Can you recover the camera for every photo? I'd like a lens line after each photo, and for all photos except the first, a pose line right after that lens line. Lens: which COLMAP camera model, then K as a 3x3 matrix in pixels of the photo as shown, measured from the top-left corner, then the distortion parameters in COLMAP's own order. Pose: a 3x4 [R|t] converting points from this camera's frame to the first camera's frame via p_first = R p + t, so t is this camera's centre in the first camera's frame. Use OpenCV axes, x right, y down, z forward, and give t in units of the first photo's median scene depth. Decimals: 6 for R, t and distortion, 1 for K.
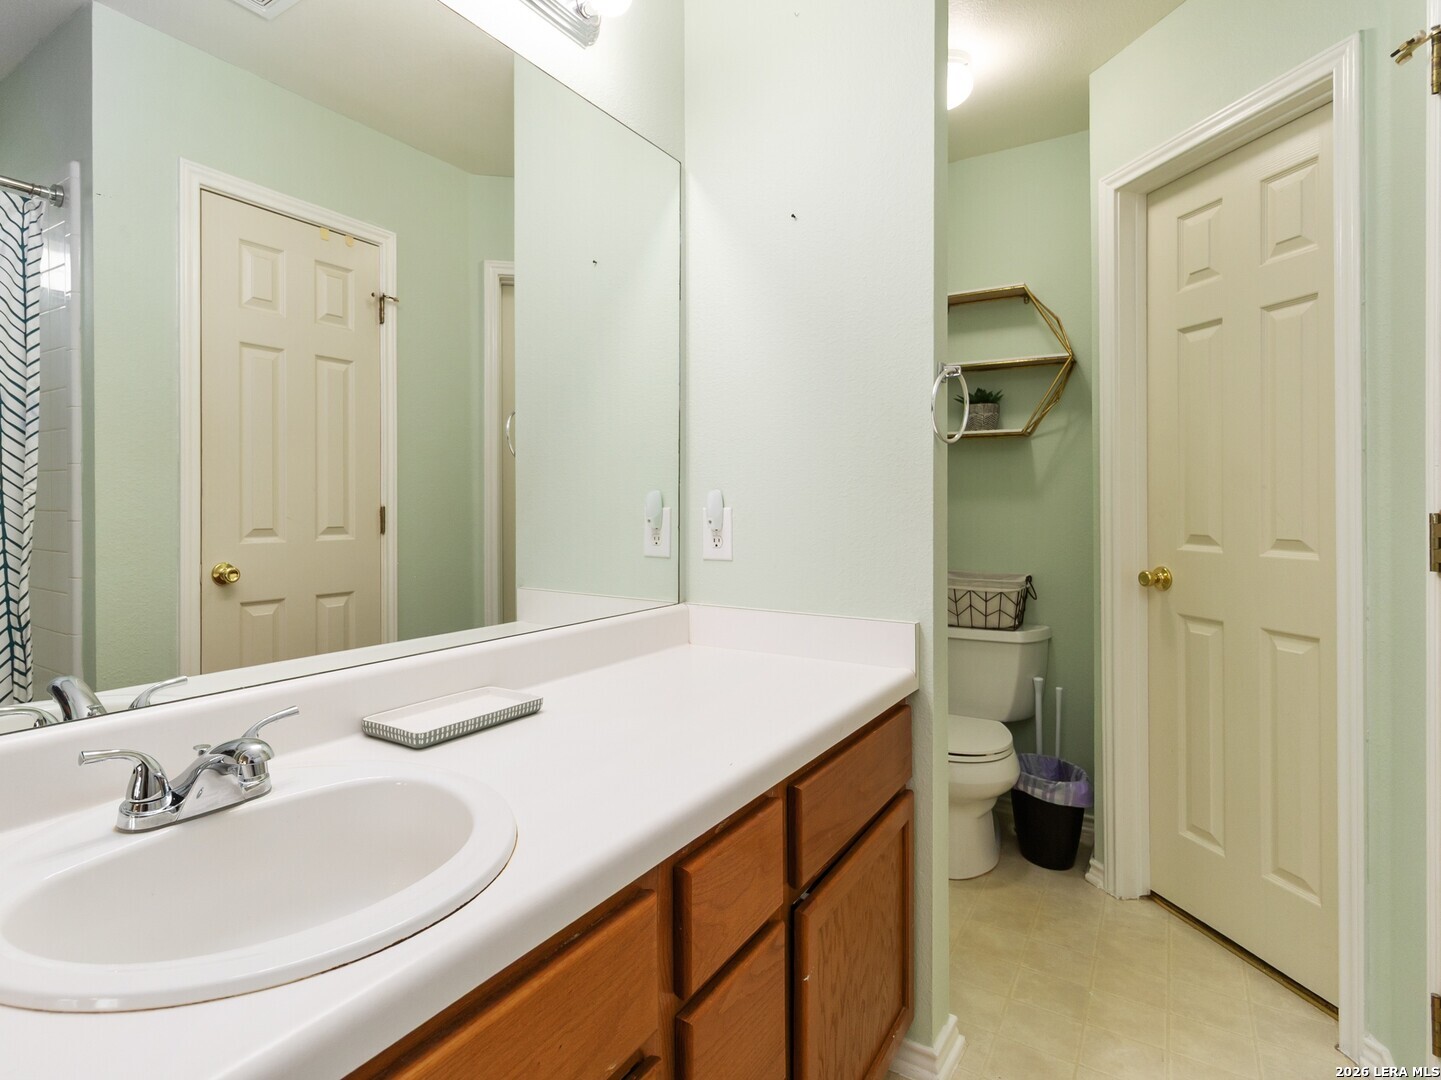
lens RADIAL K [[731.0, 0, 714.9], [0, 731.0, 502.7], [0, 0, 1]] dist [0.007117, 0.001163]
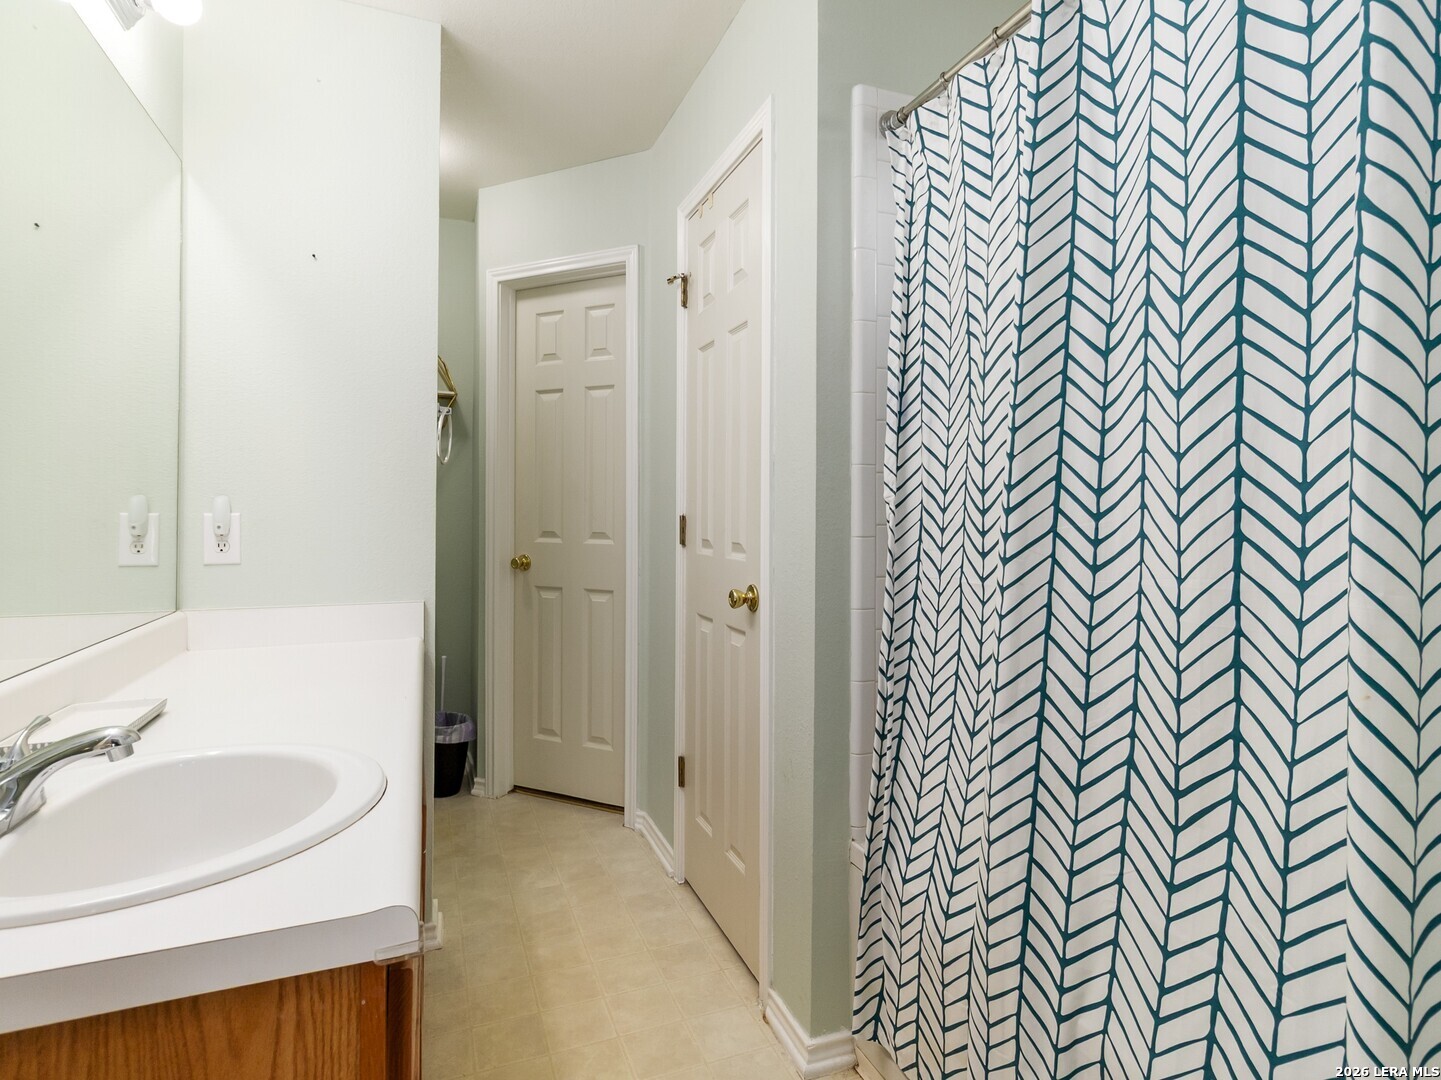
lens RADIAL K [[731.0, 0, 714.9], [0, 731.0, 502.7], [0, 0, 1]] dist [0.007117, 0.001163]
pose [[0.571364, 0.010313, 0.820632, -0.372343], [-0.004735, 0.999946, -0.009270, -0.001610], [-0.820683, 0.001411, 0.571382, -0.126453]]
